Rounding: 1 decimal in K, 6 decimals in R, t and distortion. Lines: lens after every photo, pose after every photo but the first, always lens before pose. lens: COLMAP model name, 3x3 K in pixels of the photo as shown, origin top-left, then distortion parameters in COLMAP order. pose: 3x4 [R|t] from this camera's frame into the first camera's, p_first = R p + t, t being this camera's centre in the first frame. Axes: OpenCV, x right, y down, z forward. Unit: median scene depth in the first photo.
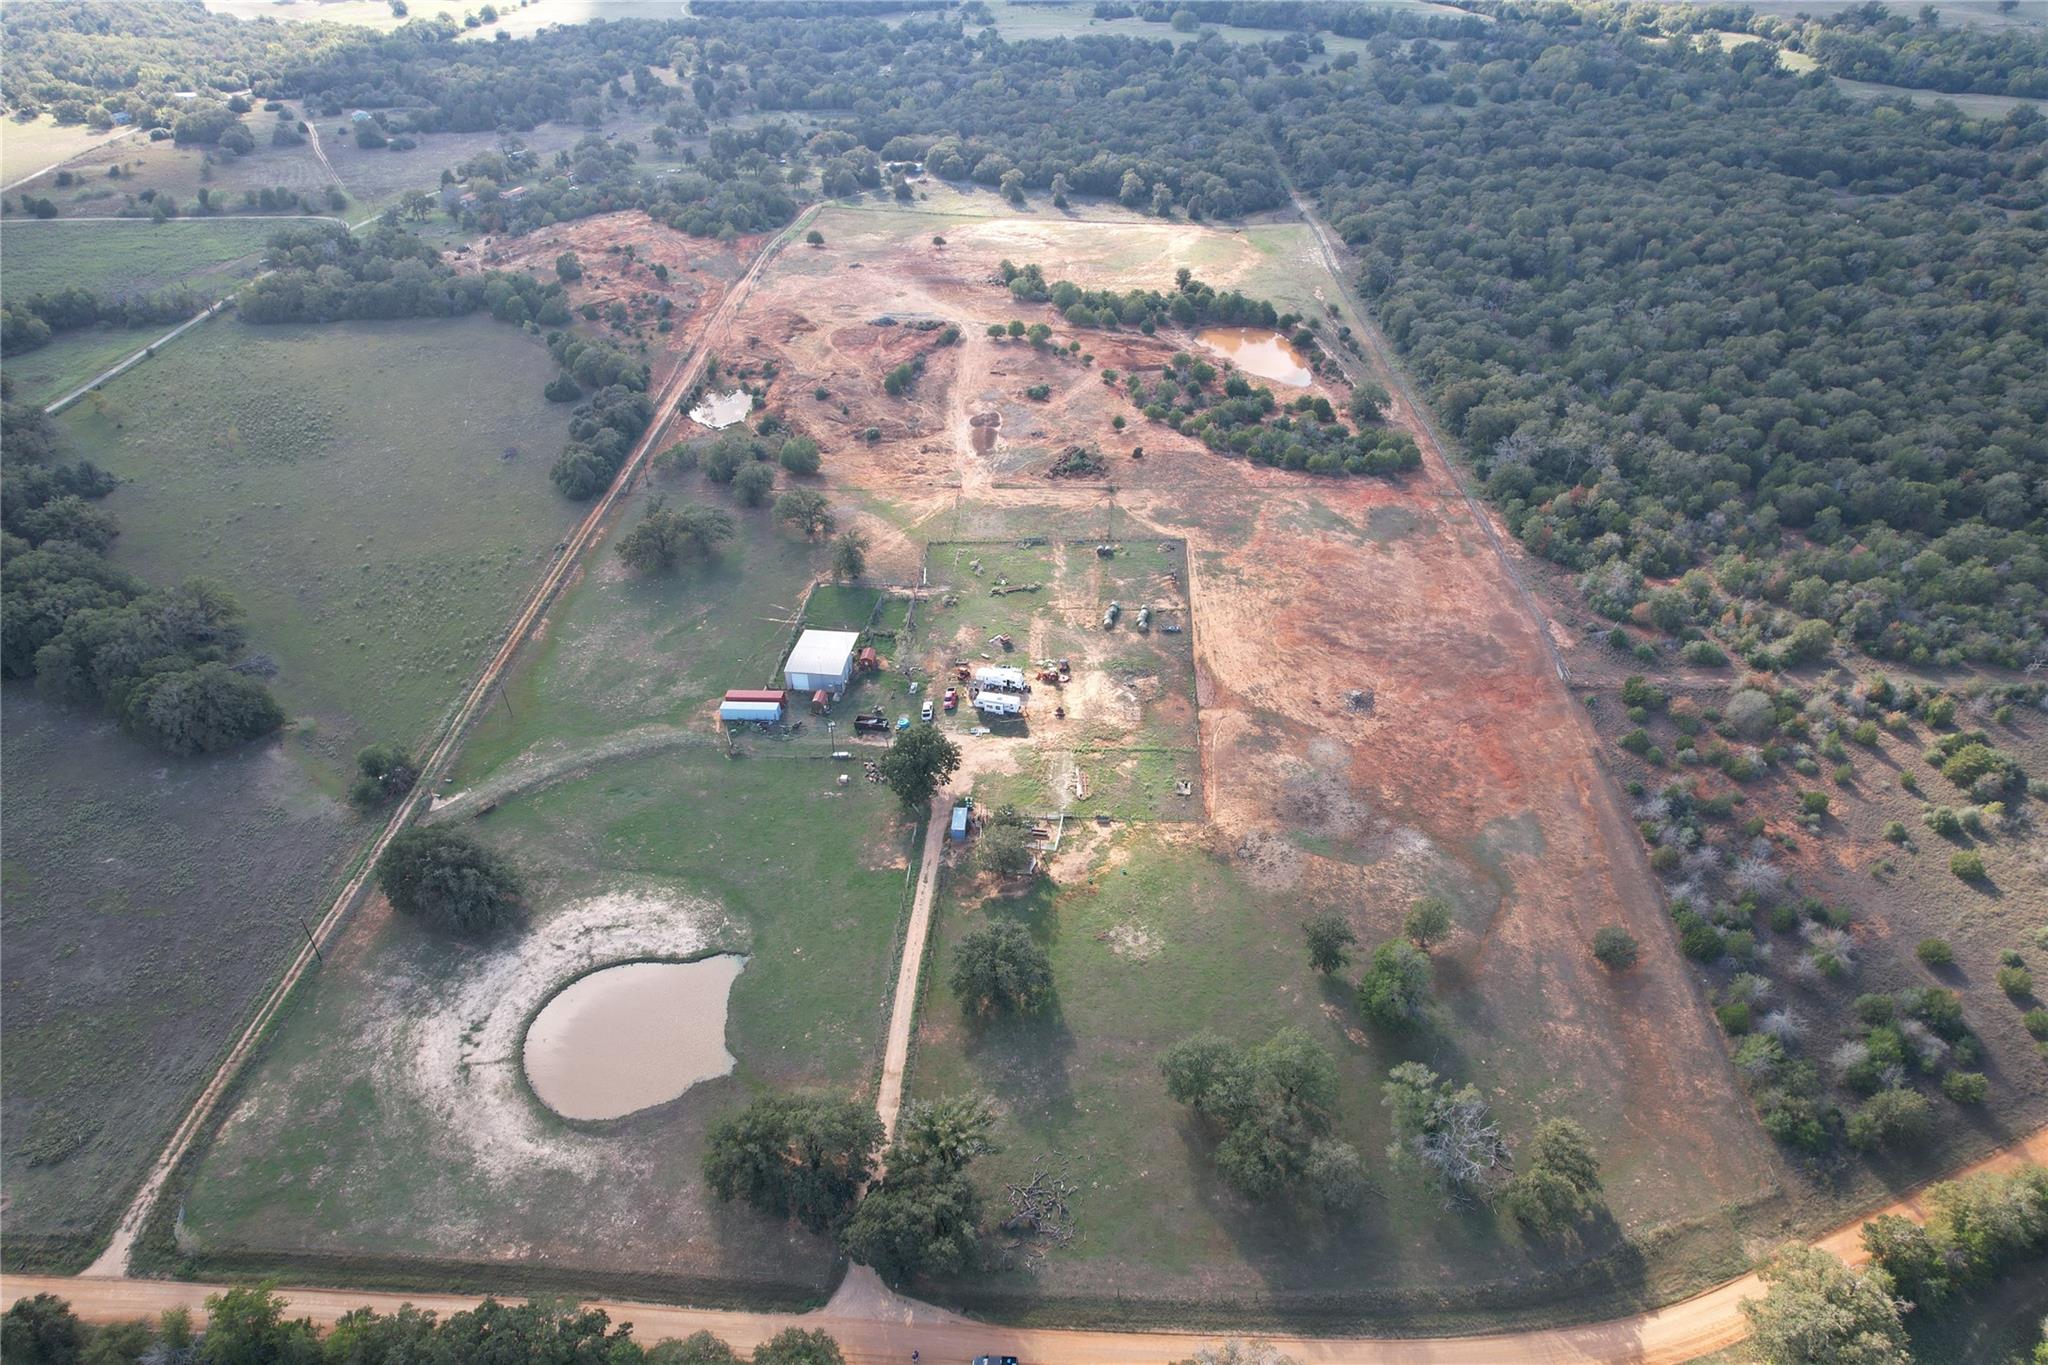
lens RADIAL K [[1311.9, 0, 1024.0], [0, 1311.9, 683.4], [0, 0, 1]] dist [-0.073684, 0.062848]
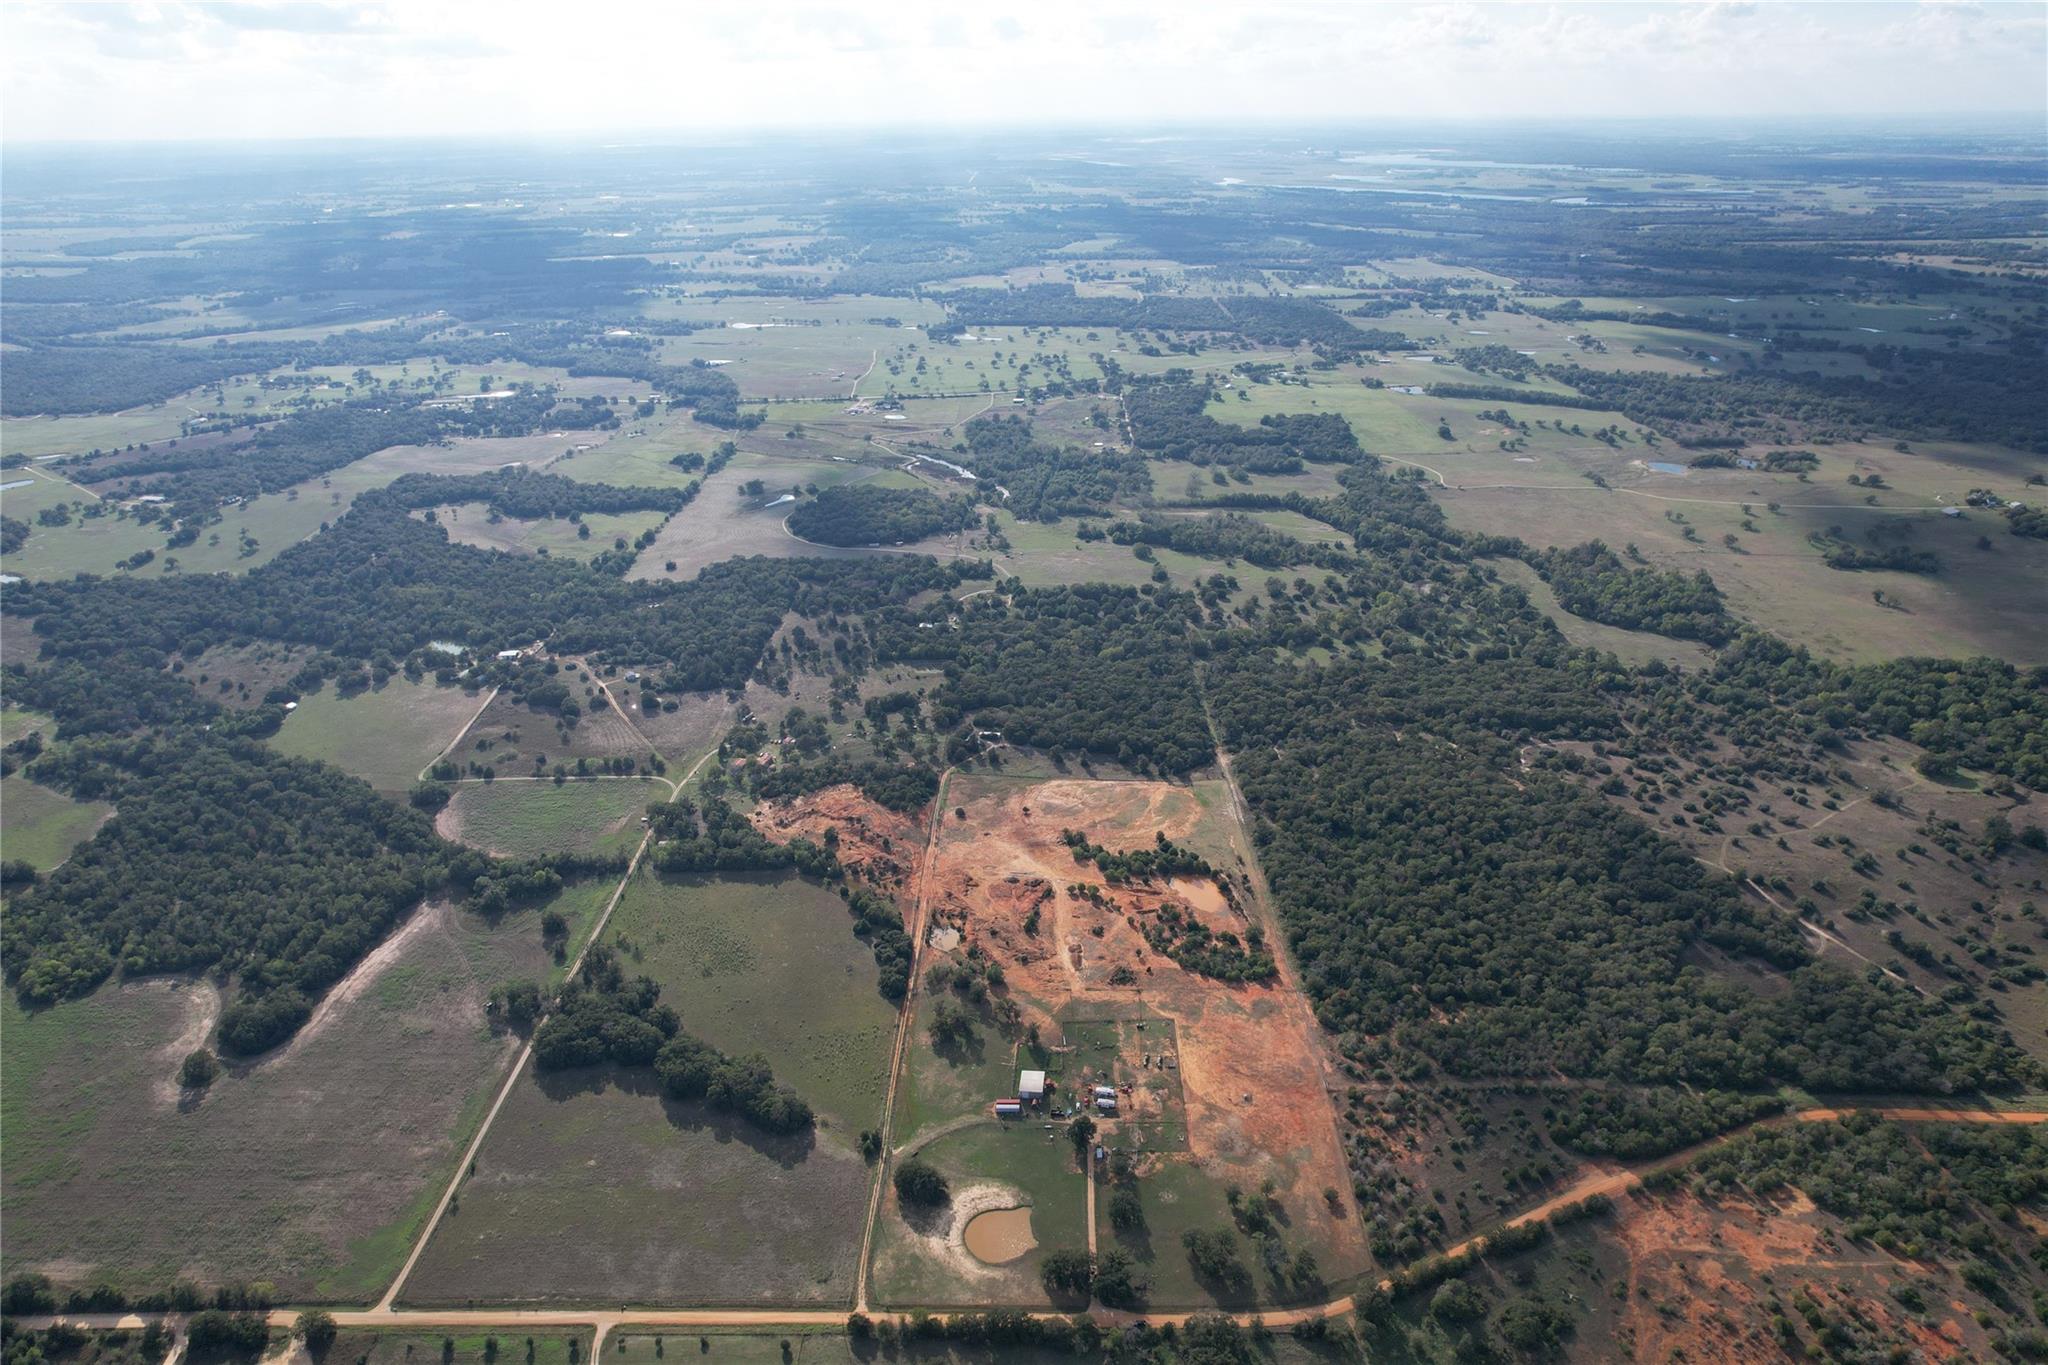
lens RADIAL K [[1311.9, 0, 1027.8], [0, 1311.9, 684.6], [0, 0, 1]] dist [-0.073684, 0.062848]
pose [[0.999095, -0.012623, 0.040622, -0.239956], [0.020572, 0.979235, -0.201682, -0.248886], [-0.037233, 0.202335, 0.978608, -1.486459]]
